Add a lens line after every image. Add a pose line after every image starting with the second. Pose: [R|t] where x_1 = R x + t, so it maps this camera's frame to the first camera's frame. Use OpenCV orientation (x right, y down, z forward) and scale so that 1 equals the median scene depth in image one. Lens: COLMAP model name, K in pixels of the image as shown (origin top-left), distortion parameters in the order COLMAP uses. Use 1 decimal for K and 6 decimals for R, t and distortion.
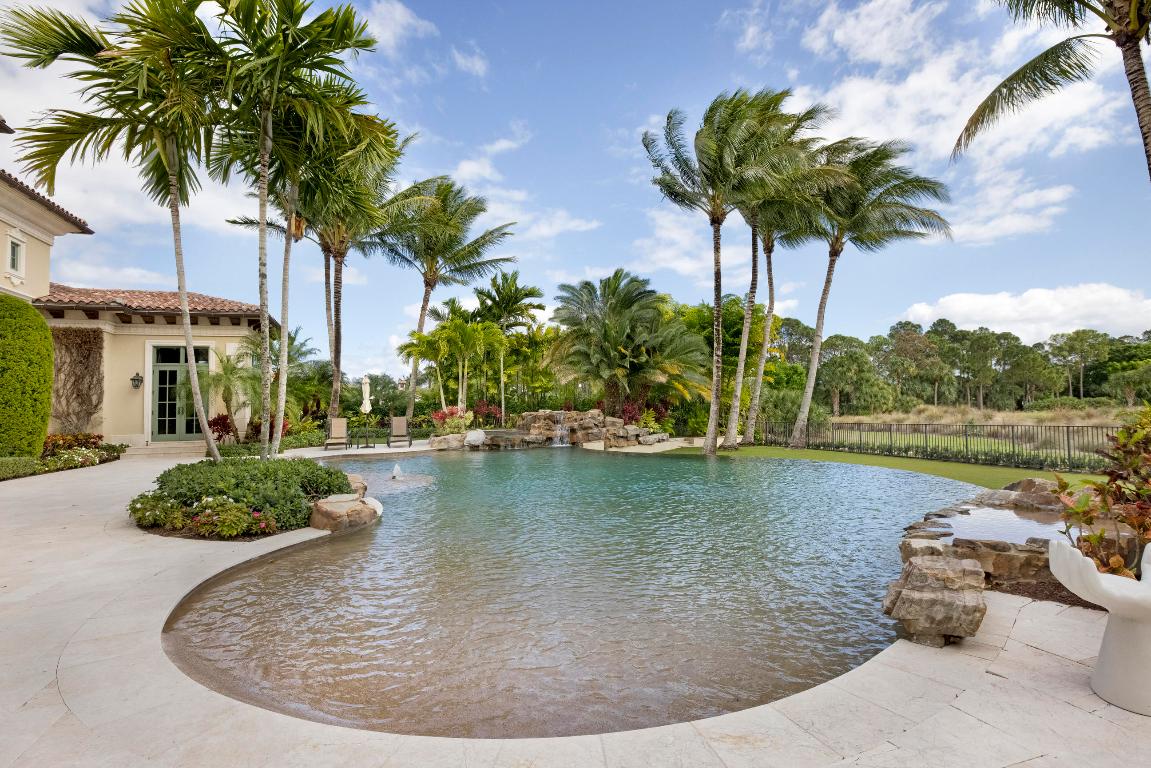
lens RADIAL K [[593.3, 0, 575.5], [0, 593.3, 384.0], [0, 0, 1]] dist [0.004204, 0.001017]
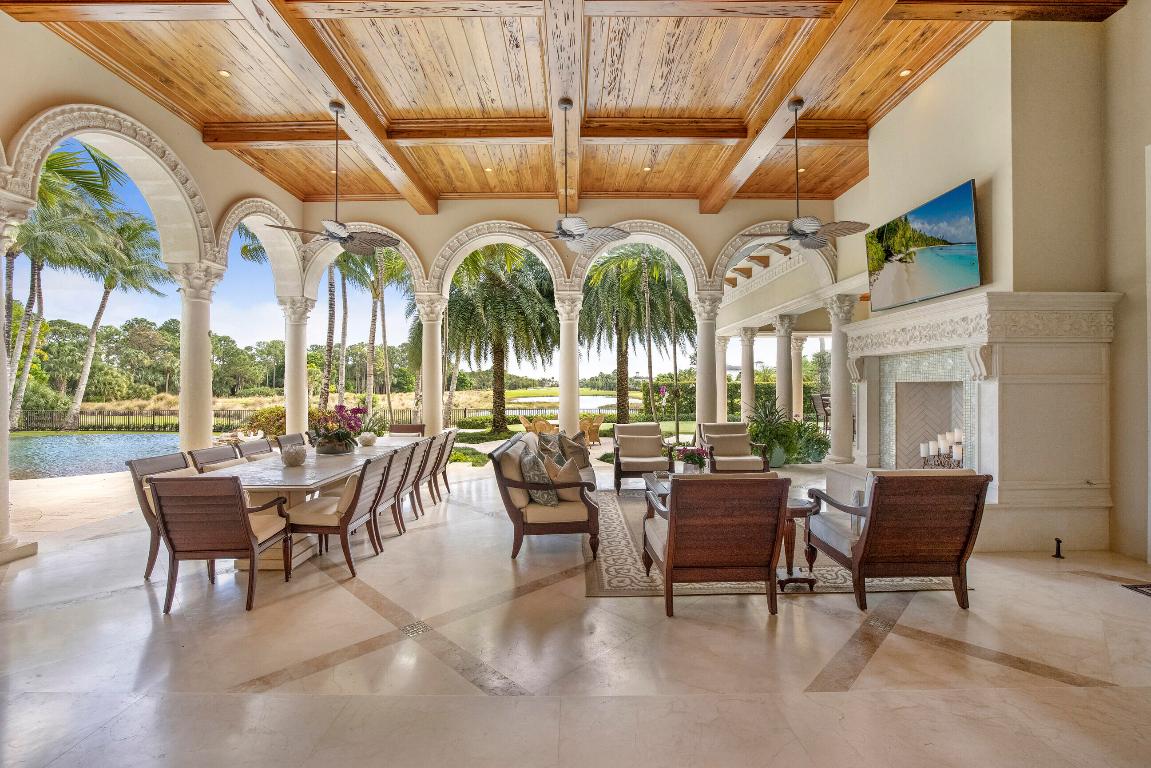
lens RADIAL K [[520.9, 0, 575.5], [0, 520.9, 384.0], [0, 0, 1]] dist [-0.000353, 0.000243]
pose [[0.341025, 0.019024, 0.939862, -0.104503], [-0.043456, 0.999045, -0.004454, -0.012302], [-0.939049, -0.039323, 0.341526, -0.139063]]
